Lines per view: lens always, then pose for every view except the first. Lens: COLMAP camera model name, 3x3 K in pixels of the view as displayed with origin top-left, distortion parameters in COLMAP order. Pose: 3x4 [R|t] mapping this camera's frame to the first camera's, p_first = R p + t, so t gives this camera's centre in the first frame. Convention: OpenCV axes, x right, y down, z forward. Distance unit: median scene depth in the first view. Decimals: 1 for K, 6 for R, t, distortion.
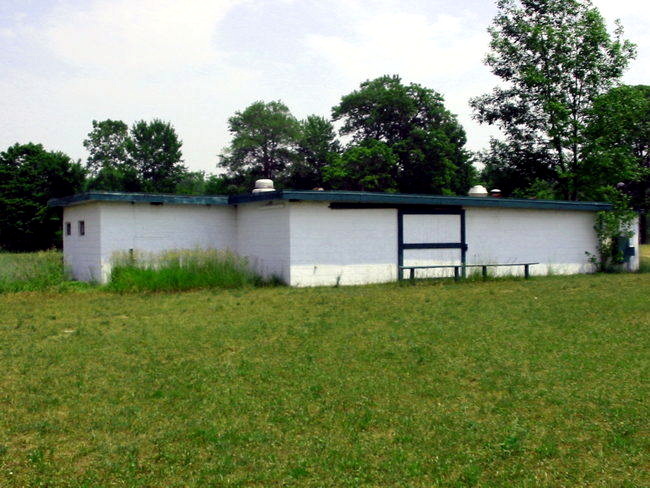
lens RADIAL K [[921.4, 0, 325.0], [0, 921.4, 244.0], [0, 0, 1]] dist [-0.177859, 0.011103]
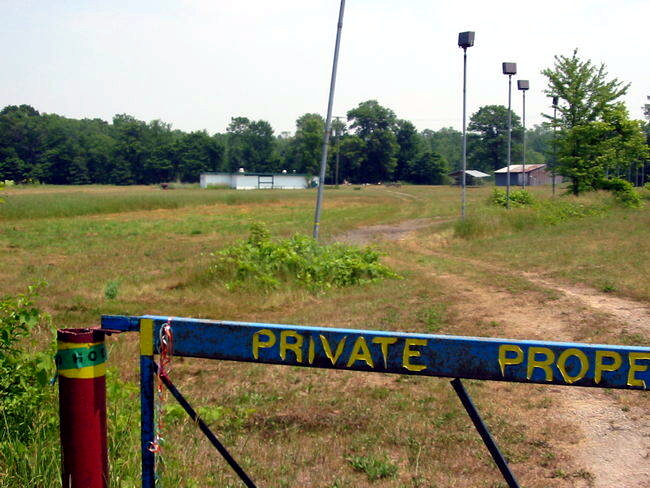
lens RADIAL K [[921.4, 0, 325.0], [0, 921.4, 244.0], [0, 0, 1]] dist [-0.177859, 0.011103]
pose [[0.982623, 0.027080, -0.183626, 0.394026], [-0.015285, 0.997745, 0.065348, 0.000804], [0.184981, -0.061406, 0.980822, -1.145617]]
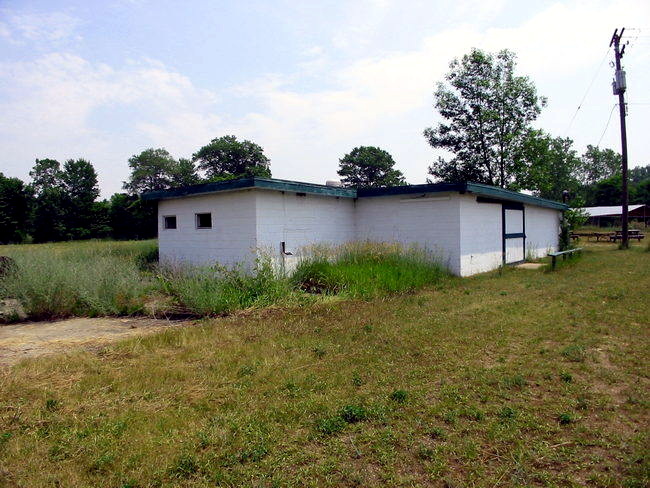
lens RADIAL K [[481.4, 0, 325.0], [0, 481.4, 244.0], [0, 0, 1]] dist [-0.209224, 0.103079]
pose [[0.933035, -0.016665, 0.359399, -0.092232], [0.010194, 0.999750, 0.019892, -0.000445], [-0.359641, -0.014896, 0.932972, 0.140015]]
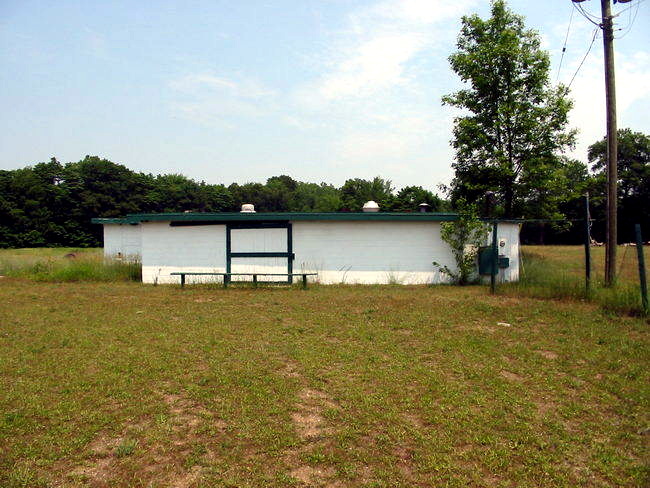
lens RADIAL K [[481.4, 0, 325.0], [0, 481.4, 244.0], [0, 0, 1]] dist [-0.209224, 0.103079]
pose [[0.785692, 0.008521, -0.618559, 0.155290], [-0.001655, 0.999931, 0.011672, -0.005298], [0.618616, -0.008147, 0.785652, 0.153051]]
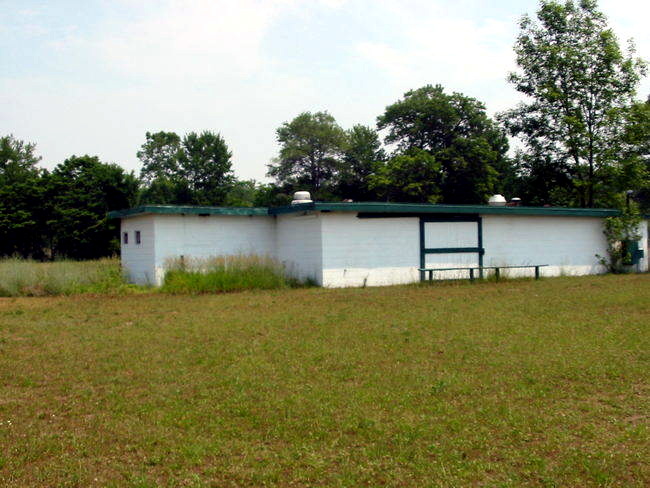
lens RADIAL K [[921.4, 0, 325.0], [0, 921.4, 244.0], [0, 0, 1]] dist [-0.177859, 0.011103]
pose [[0.998357, -0.009277, -0.056540, 0.007301], [0.008869, 0.999933, -0.007464, 0.000322], [0.056606, 0.006950, 0.998372, -0.031167]]
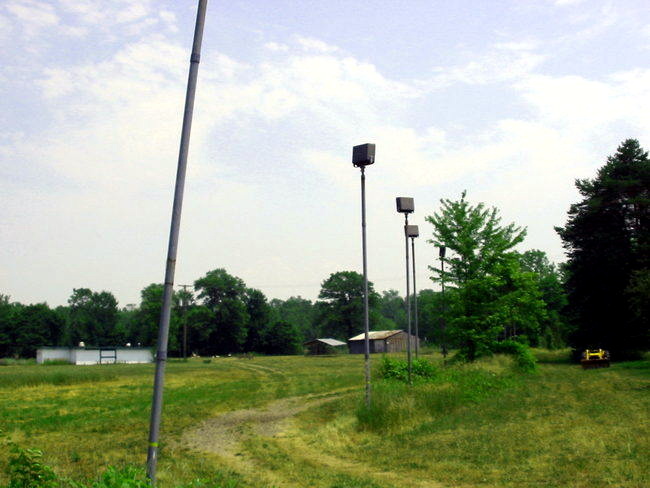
lens RADIAL K [[921.4, 0, 325.0], [0, 921.4, 244.0], [0, 0, 1]] dist [-0.177859, 0.011103]
pose [[0.999659, -0.016638, -0.020151, 0.378613], [0.014105, 0.992690, -0.119863, 0.000252], [0.021998, 0.119538, 0.992586, -1.061873]]
